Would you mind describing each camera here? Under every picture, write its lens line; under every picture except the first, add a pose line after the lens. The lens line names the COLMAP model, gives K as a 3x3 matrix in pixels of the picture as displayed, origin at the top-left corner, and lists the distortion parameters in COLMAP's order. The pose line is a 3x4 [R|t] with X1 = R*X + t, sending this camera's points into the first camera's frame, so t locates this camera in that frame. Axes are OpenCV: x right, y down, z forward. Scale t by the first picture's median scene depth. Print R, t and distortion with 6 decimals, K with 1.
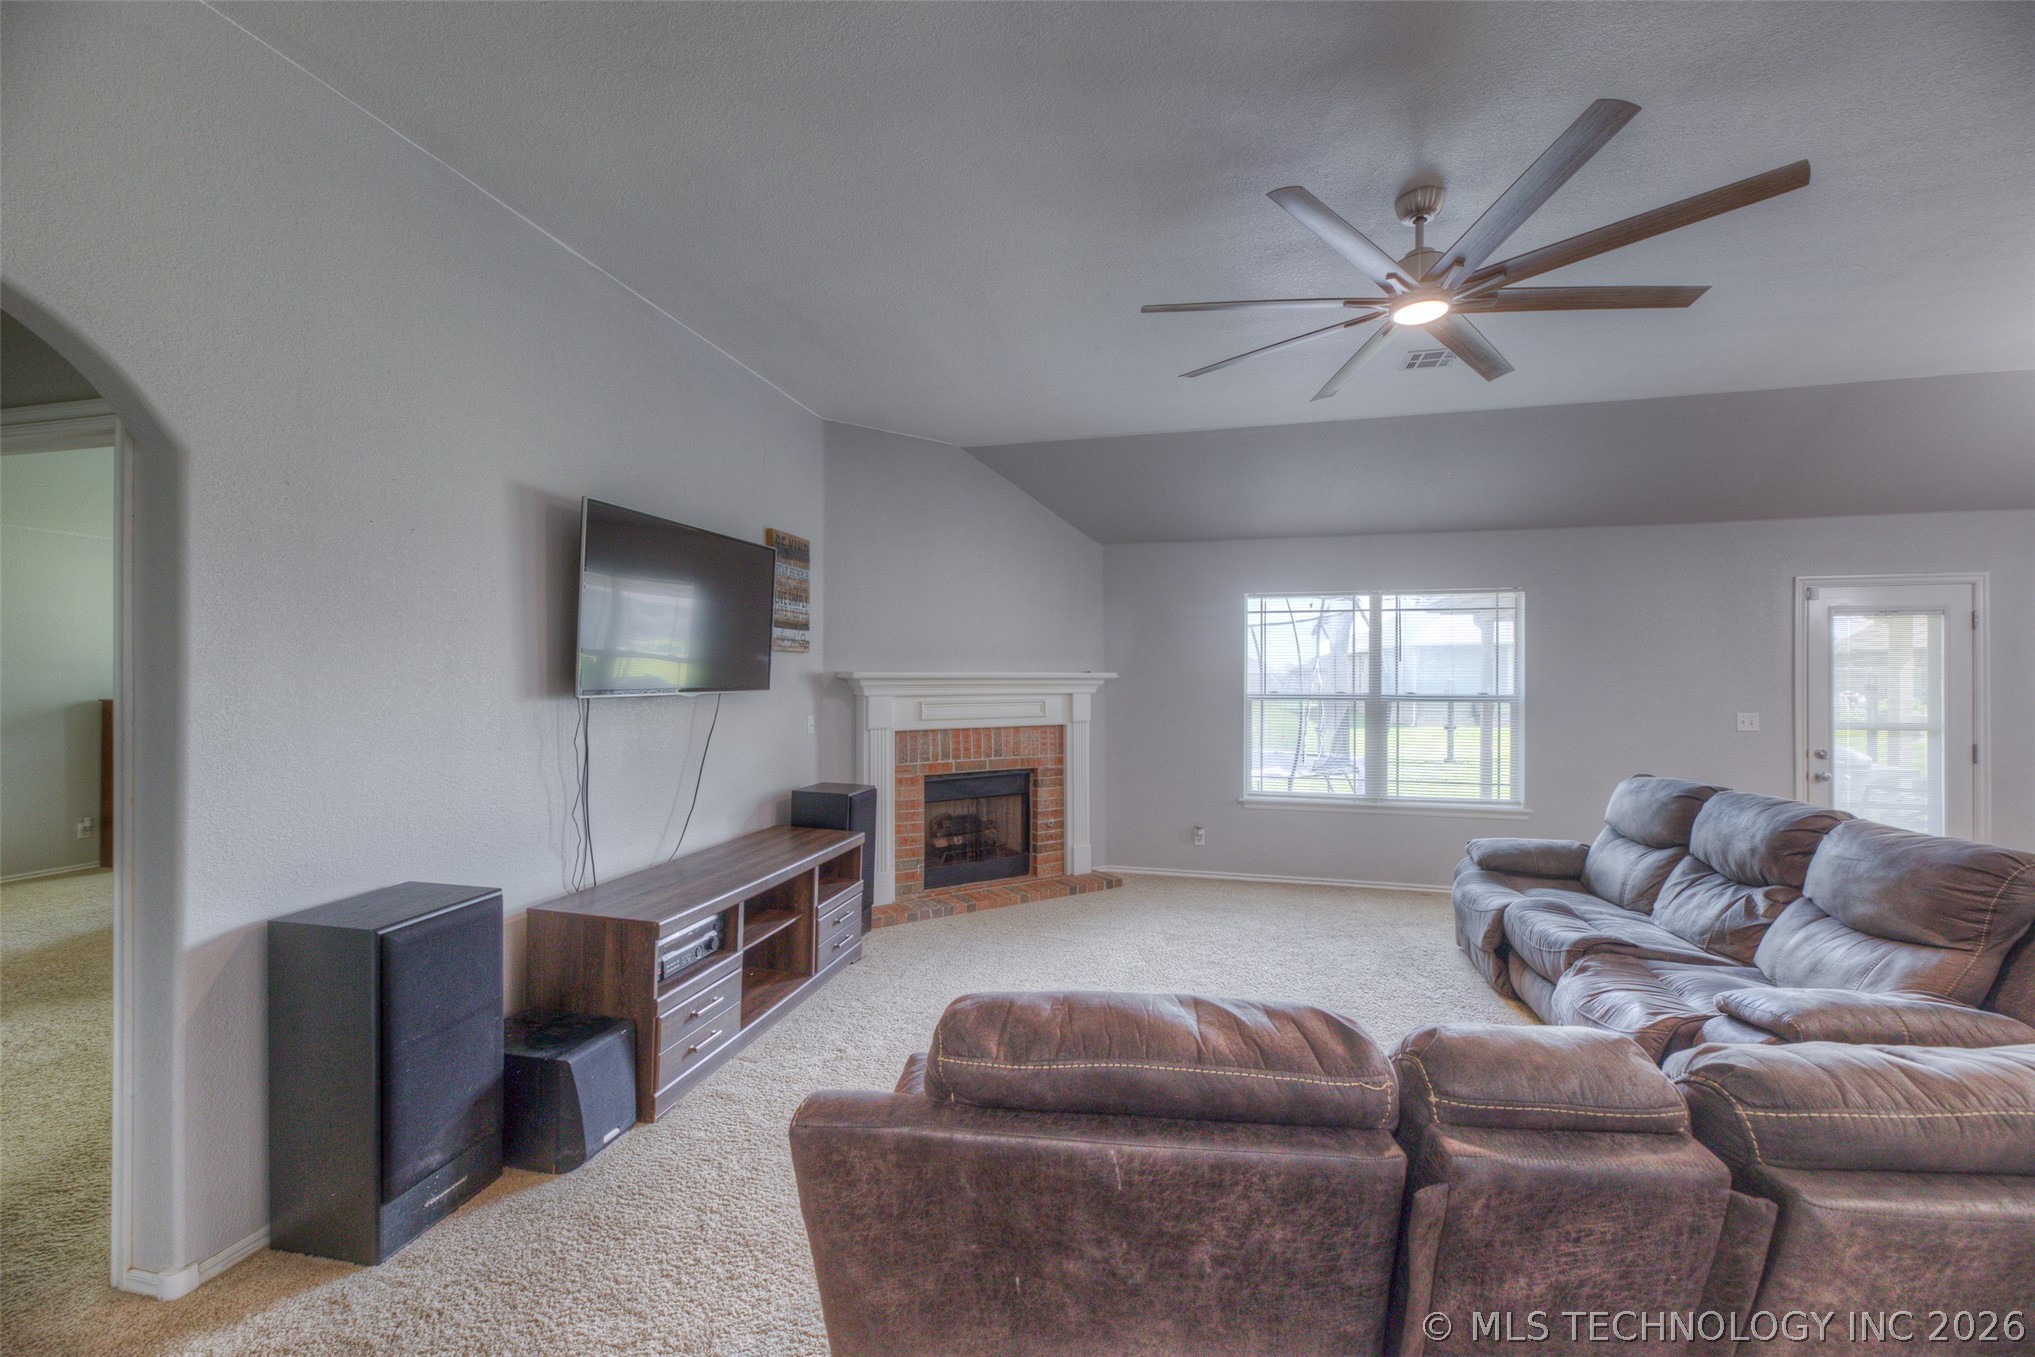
lens RADIAL K [[817.1, 0, 1026.9], [0, 817.1, 681.4], [0, 0, 1]] dist [0.005342, -0.002578]
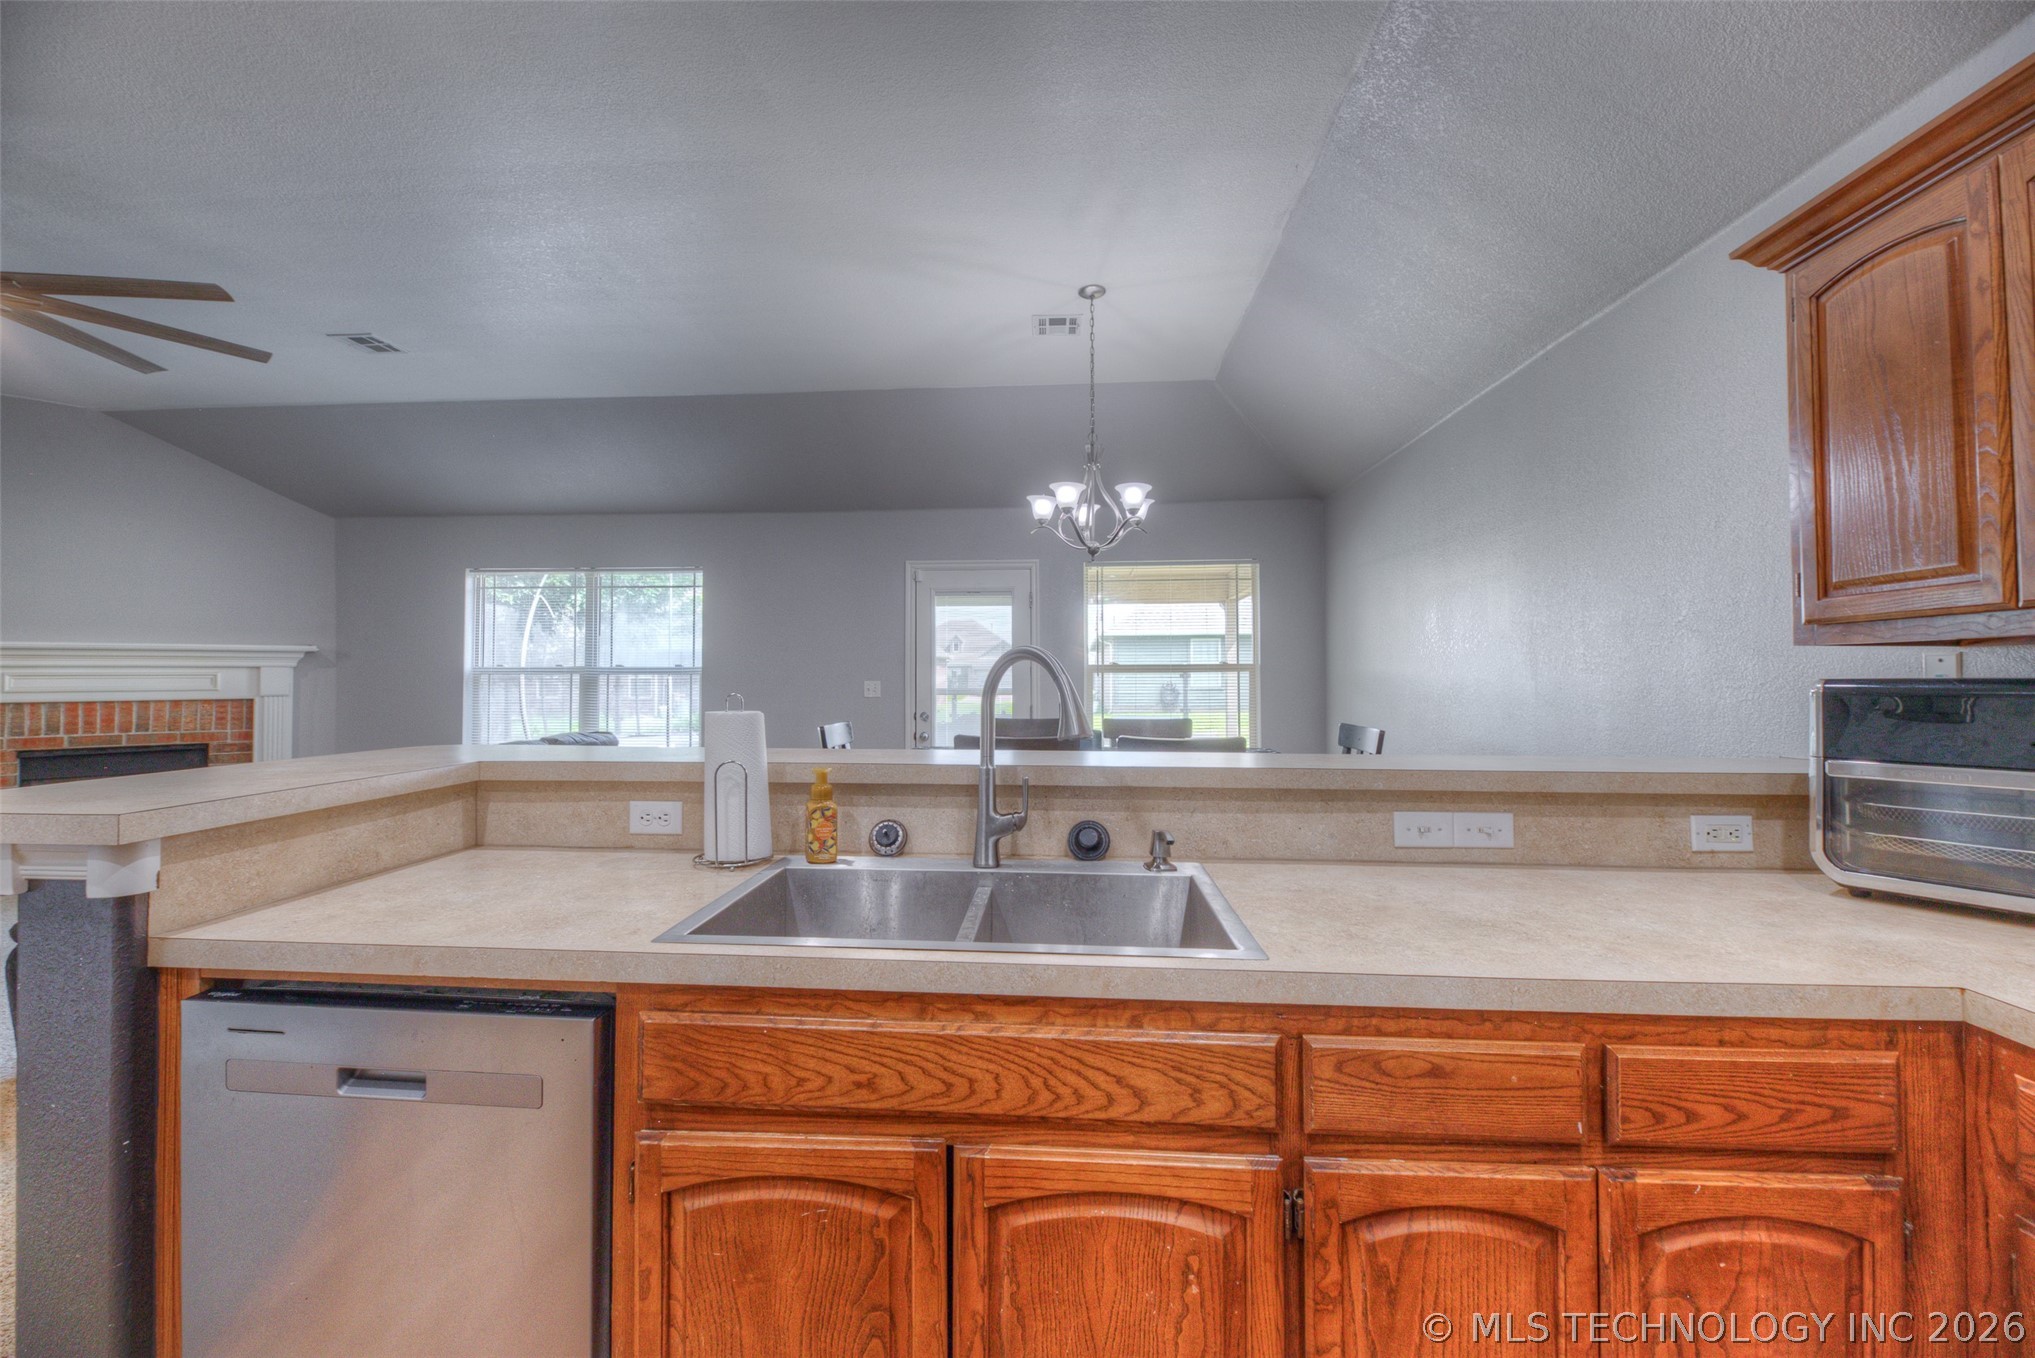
lens RADIAL K [[817.1, 0, 998.5], [0, 817.1, 659.8], [0, 0, 1]] dist [0.005342, -0.002578]
pose [[0.985842, 0.000984, 0.167673, 0.802373], [0.002366, 0.999802, -0.019779, 0.029195], [-0.167660, 0.019896, 0.985644, -0.125920]]
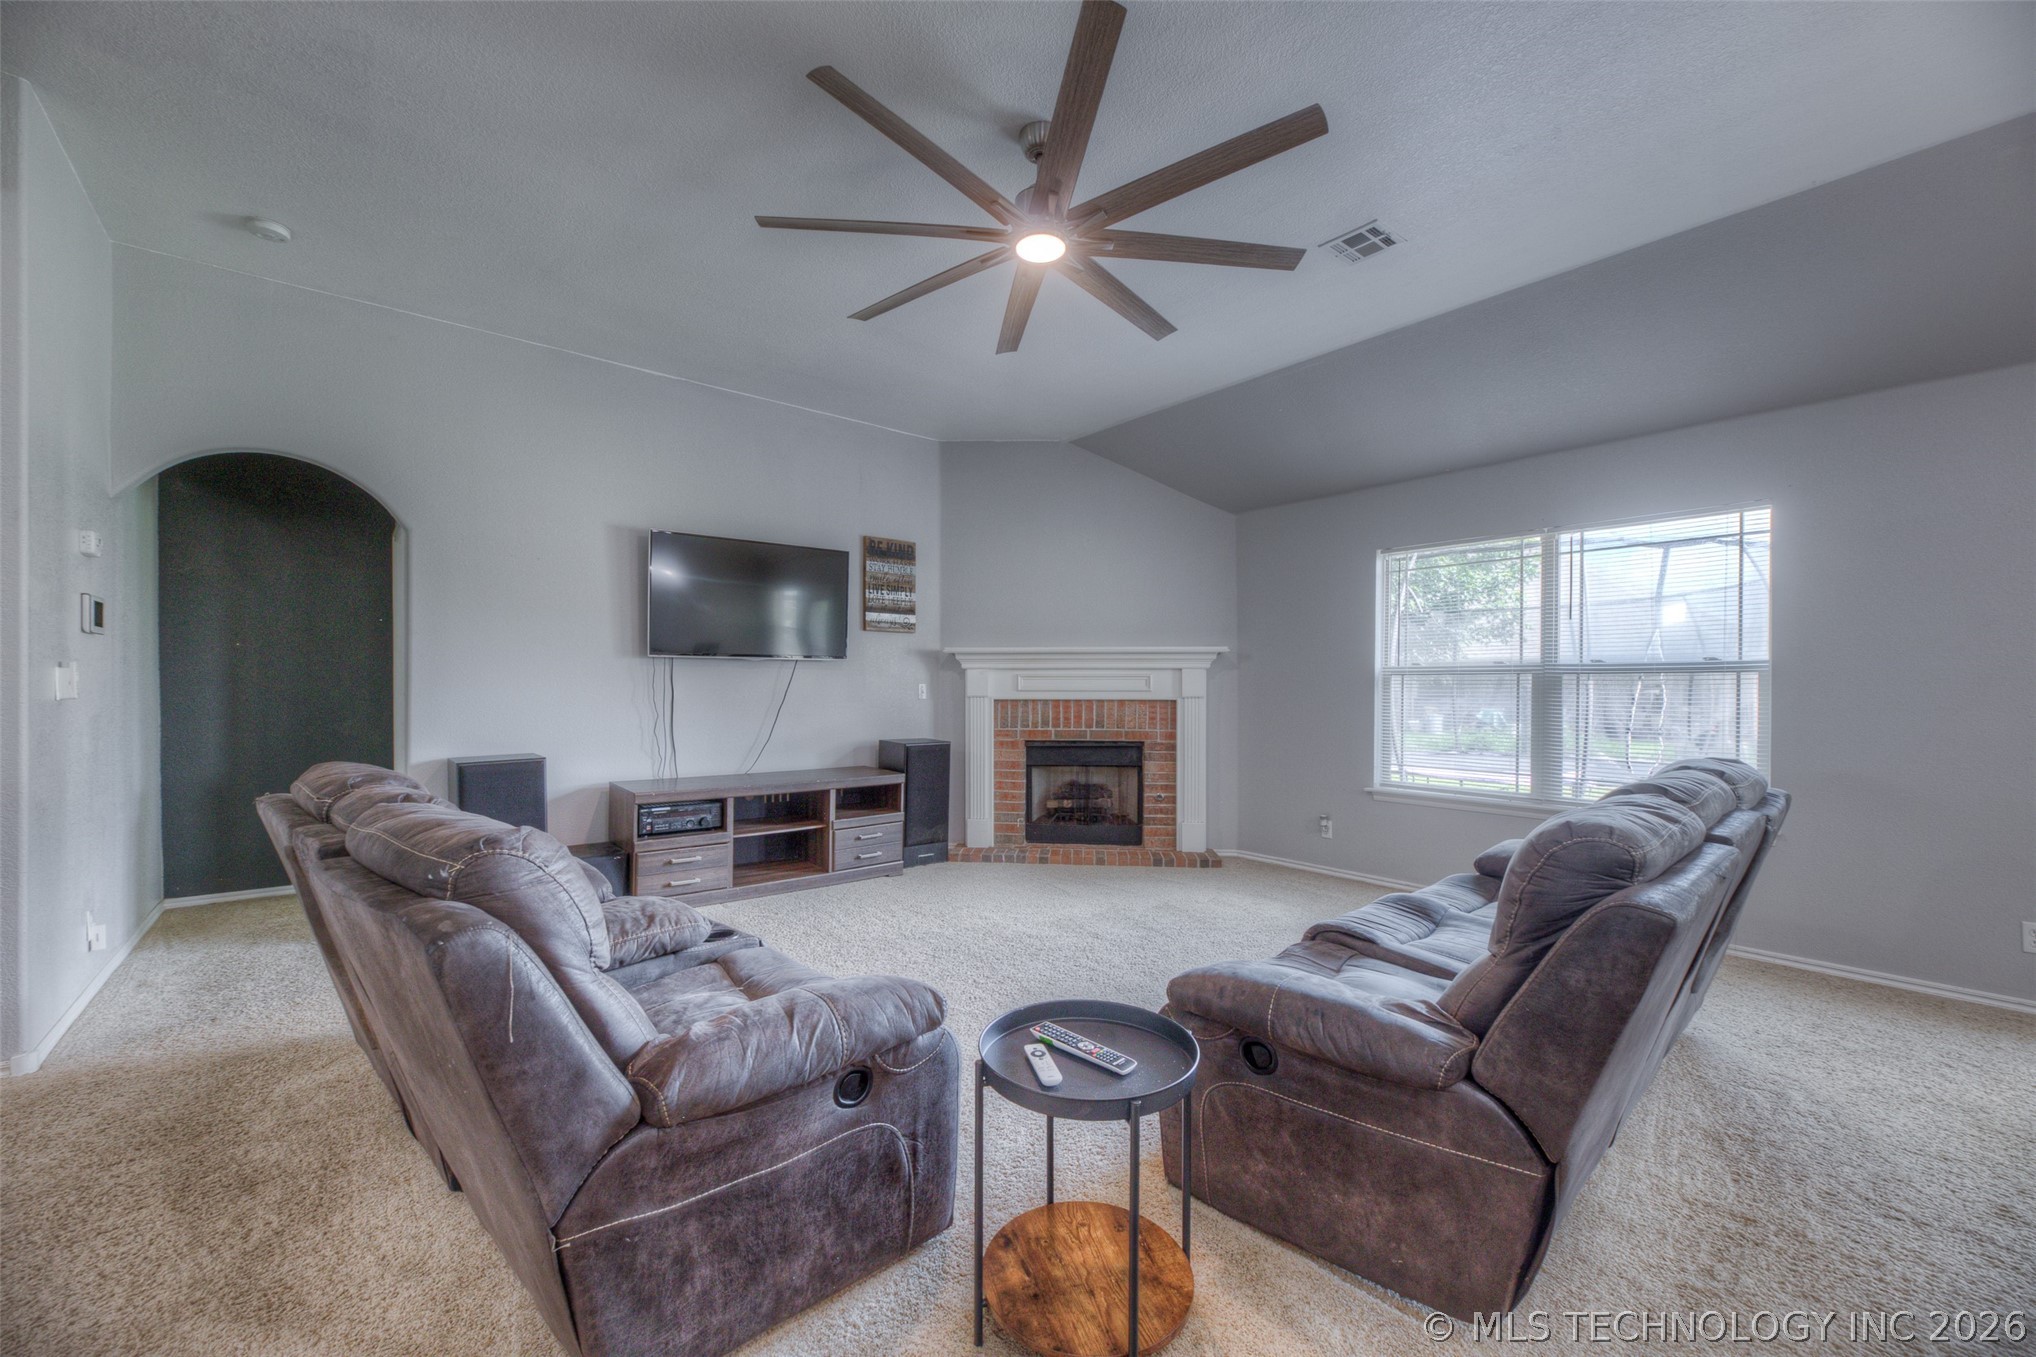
lens RADIAL K [[817.5, 0, 1007.9], [0, 817.5, 691.8], [0, 0, 1]] dist [0.005342, -0.002578]
pose [[0.797030, 0.003720, -0.603928, 0.510166], [-0.003475, 0.999993, 0.001574, 0.044466], [0.603930, 0.000845, 0.797037, 0.085724]]
